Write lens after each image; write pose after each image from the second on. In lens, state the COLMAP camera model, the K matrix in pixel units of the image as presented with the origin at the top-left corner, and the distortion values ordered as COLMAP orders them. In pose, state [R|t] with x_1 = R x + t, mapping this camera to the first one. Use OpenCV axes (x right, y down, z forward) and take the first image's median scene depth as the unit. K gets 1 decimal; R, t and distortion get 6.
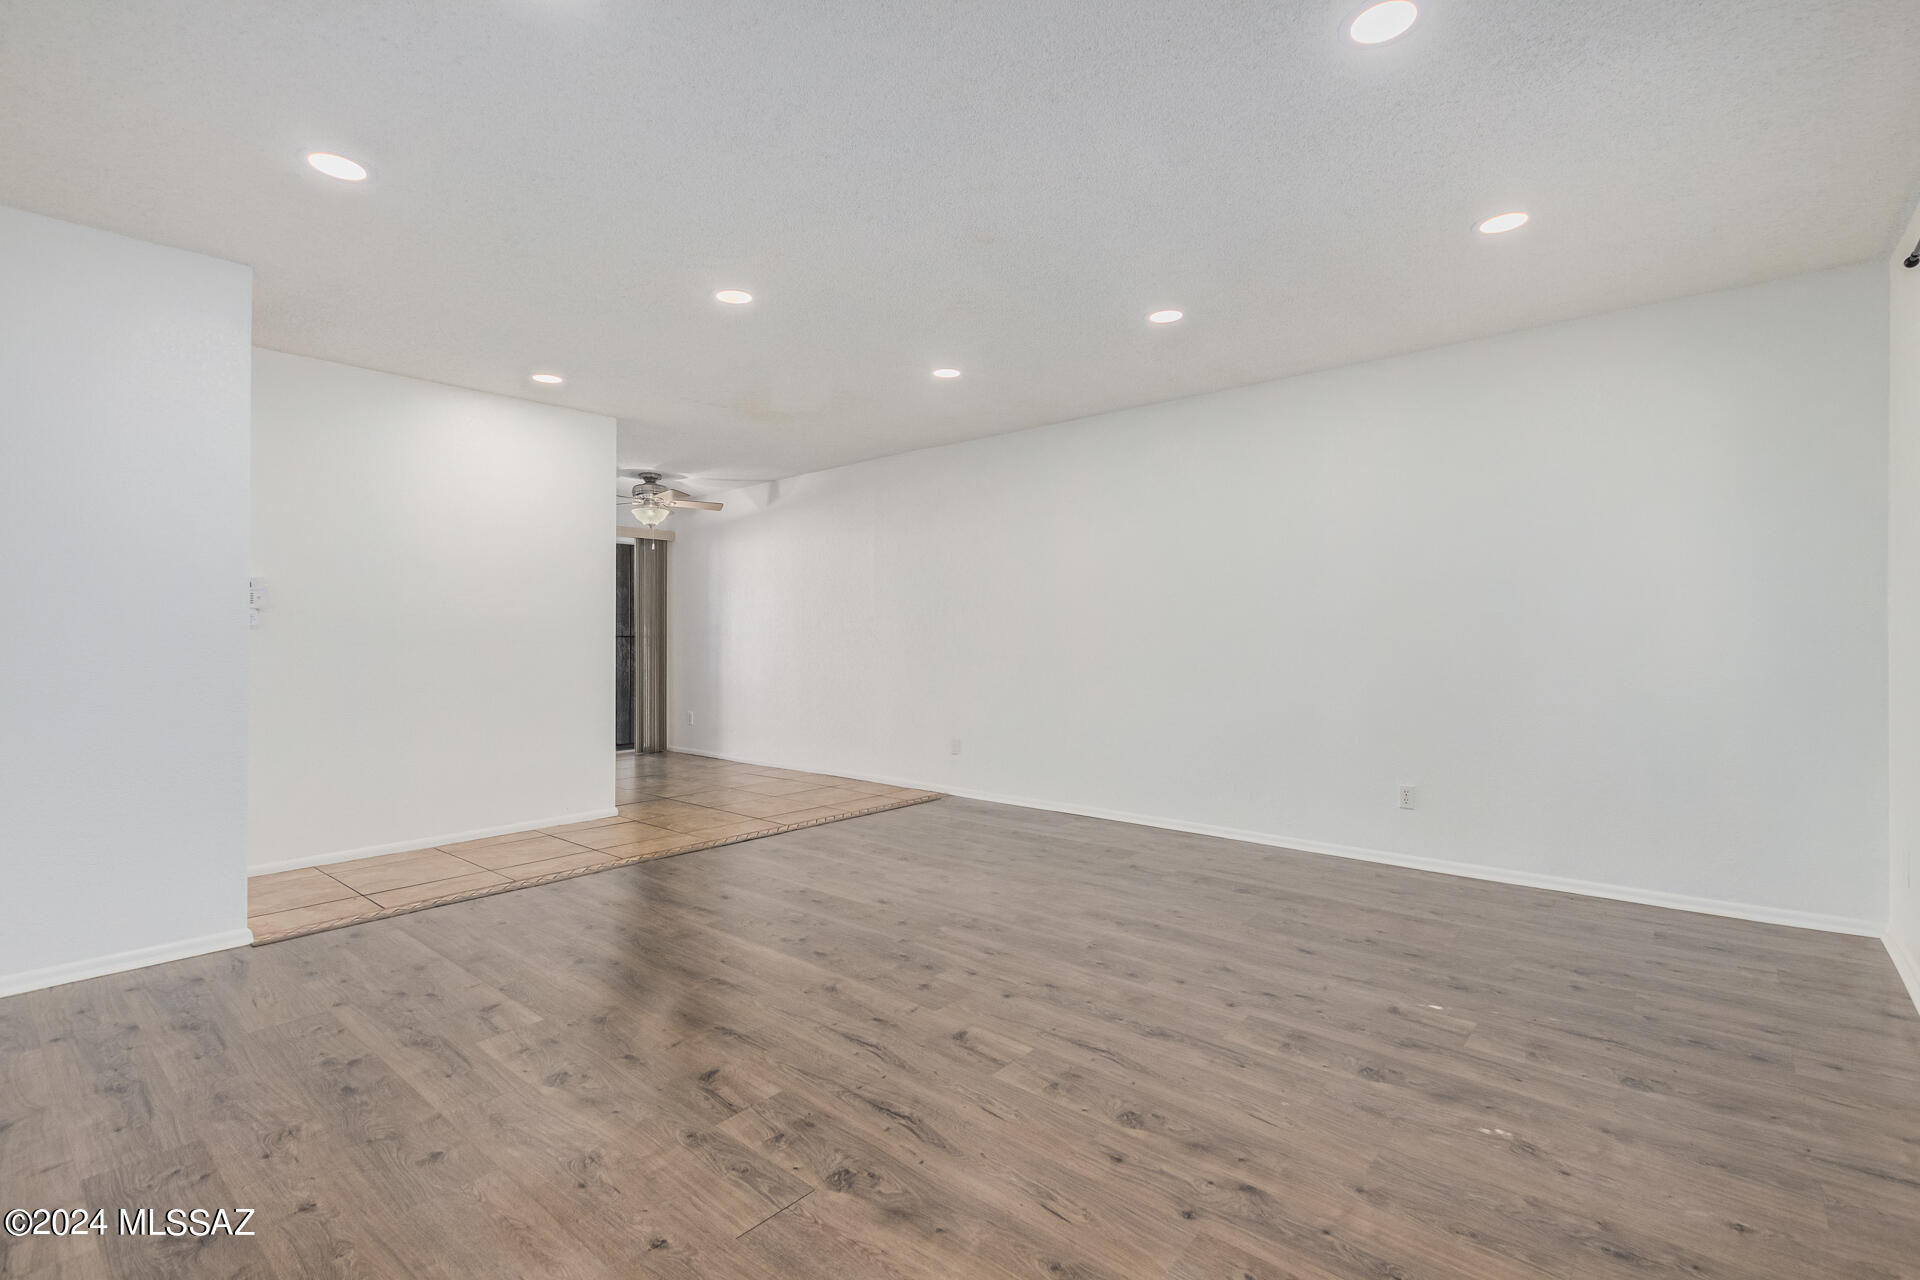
lens RADIAL K [[880.9, 0, 973.9], [0, 880.9, 676.7], [0, 0, 1]] dist [0.007096, -0.001625]
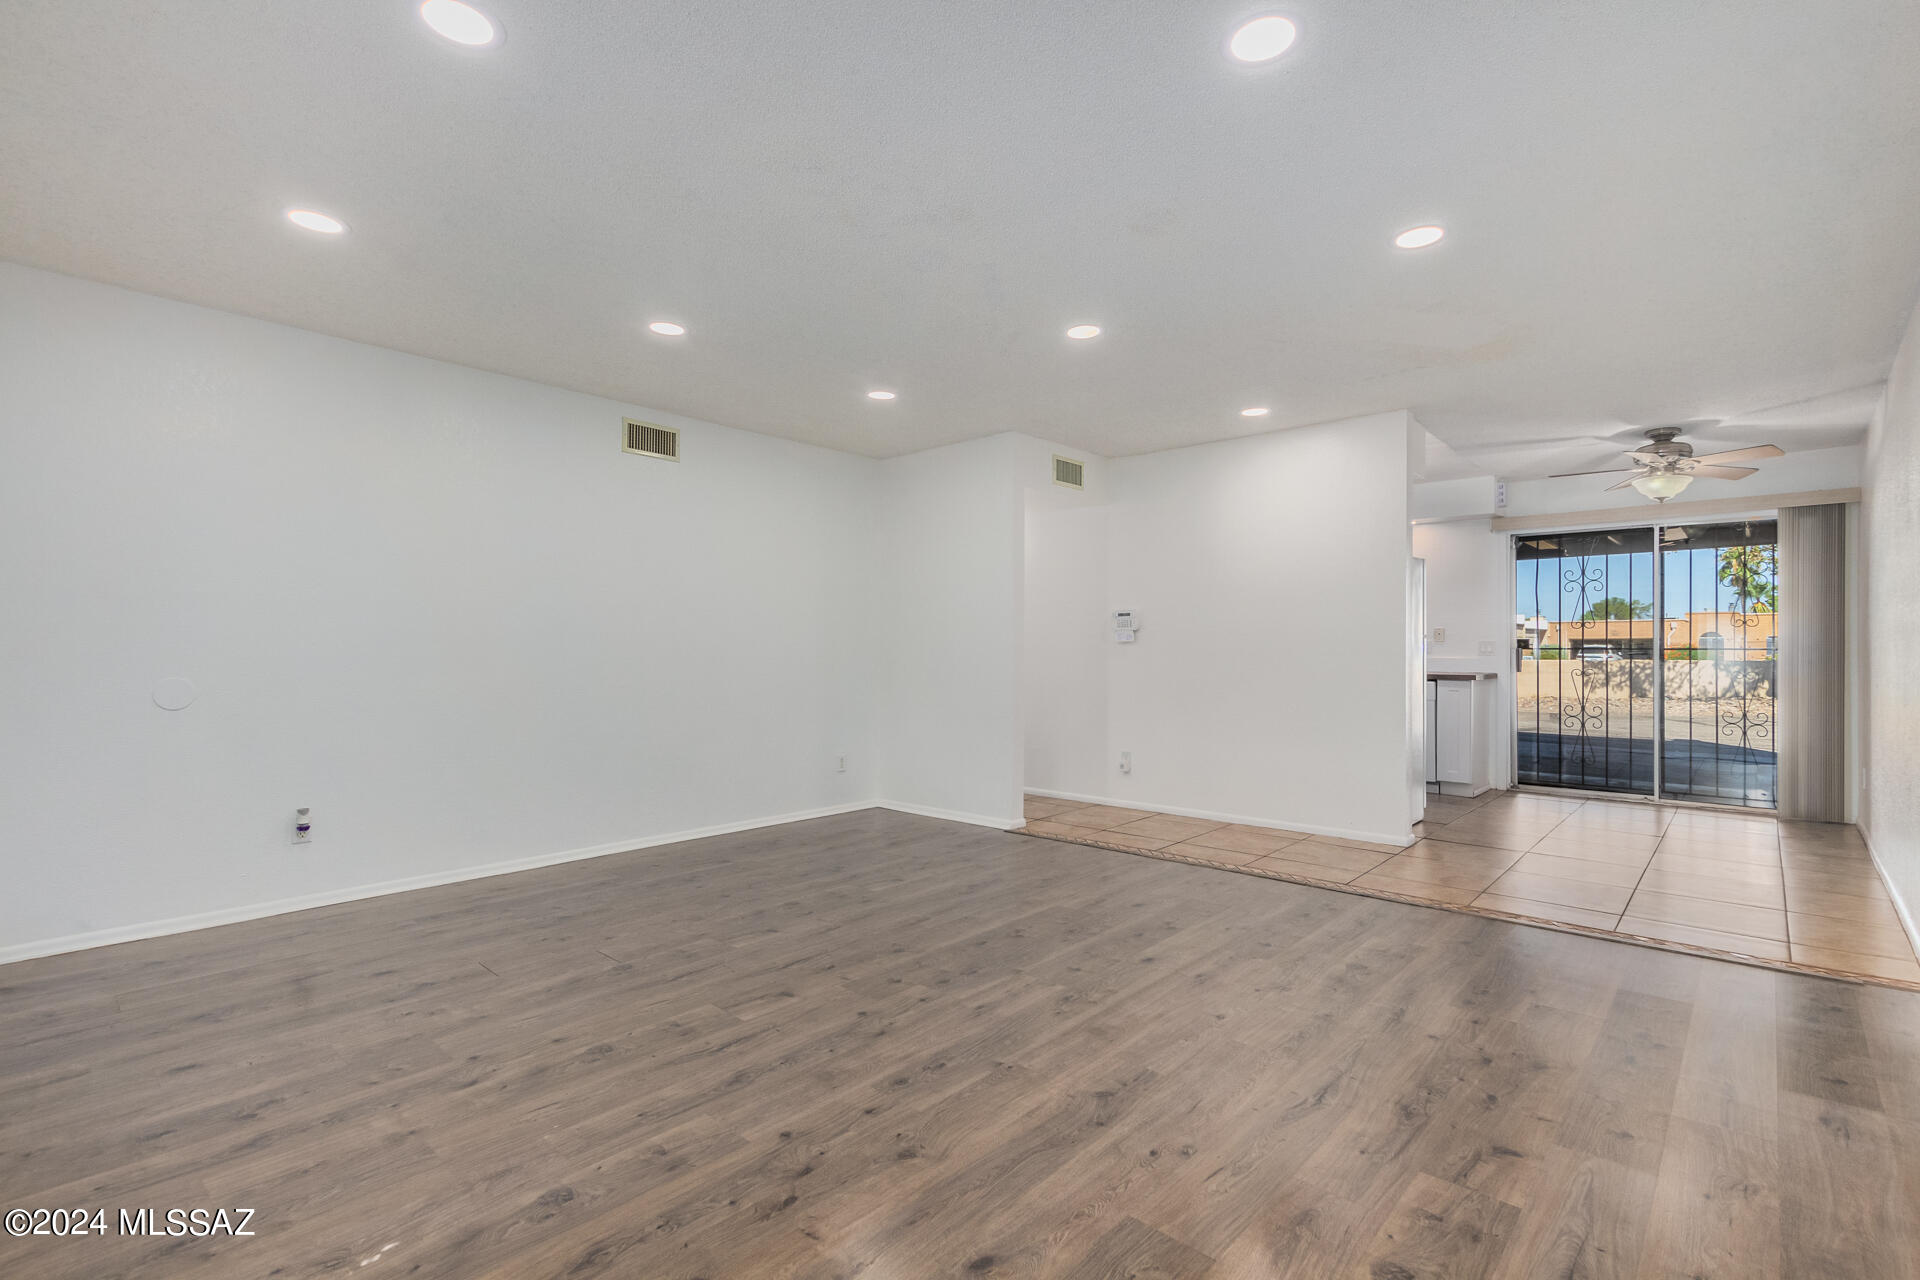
lens RADIAL K [[880.9, 0, 966.8], [0, 880.9, 638.4], [0, 0, 1]] dist [0.007096, -0.001625]
pose [[-0.042665, -0.010240, -0.999037, 1.063967], [-0.044177, 0.998989, -0.008353, -0.057367], [0.998112, 0.043778, -0.043074, 1.184884]]
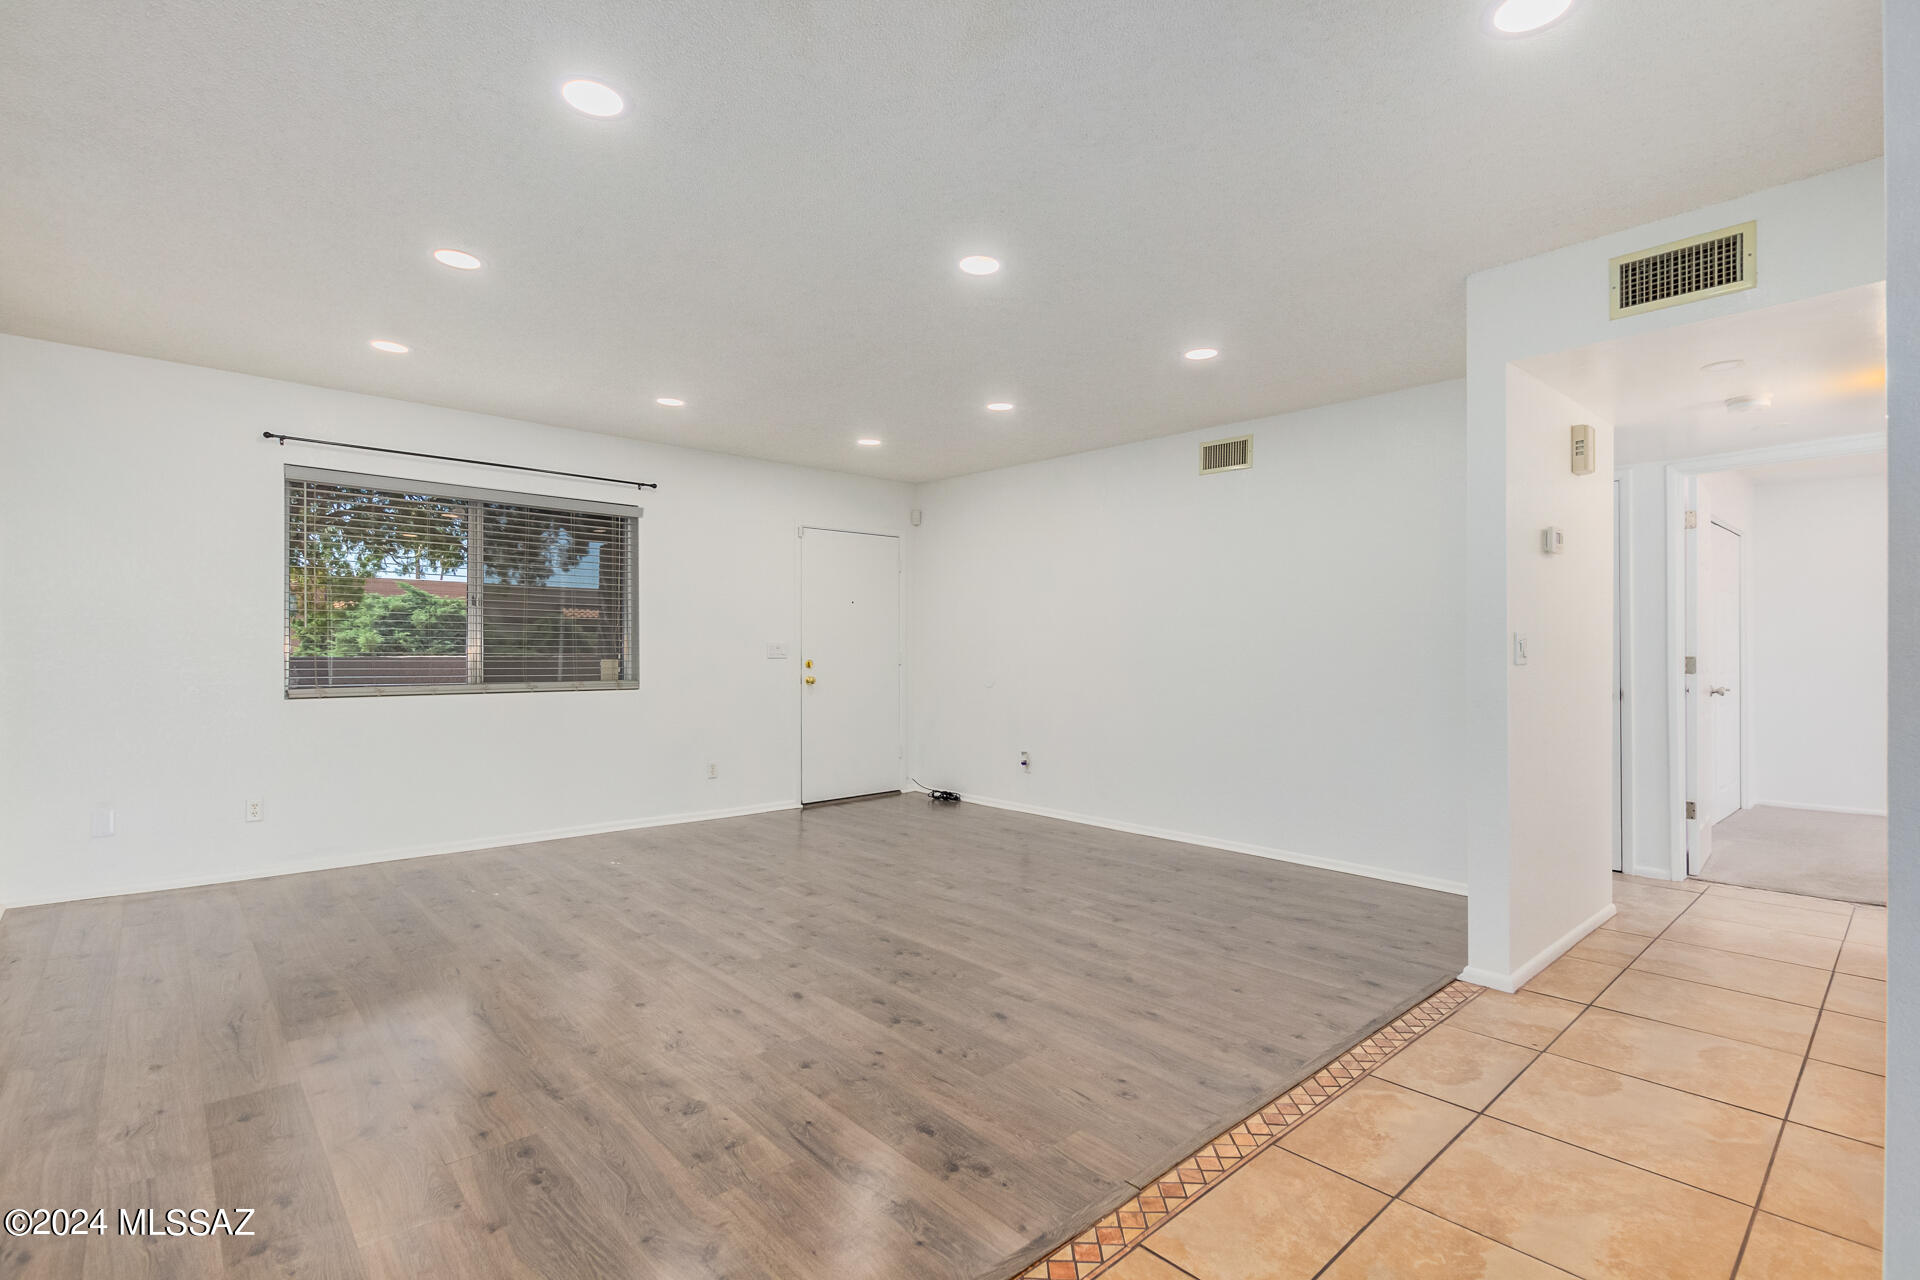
lens RADIAL K [[880.9, 0, 962.1], [0, 880.9, 649.7], [0, 0, 1]] dist [0.007096, -0.001625]
pose [[-0.990528, -0.003251, 0.137271, -0.497426], [0.002137, 0.999234, 0.039083, -0.116382], [-0.137293, 0.039006, -0.989762, 2.440851]]
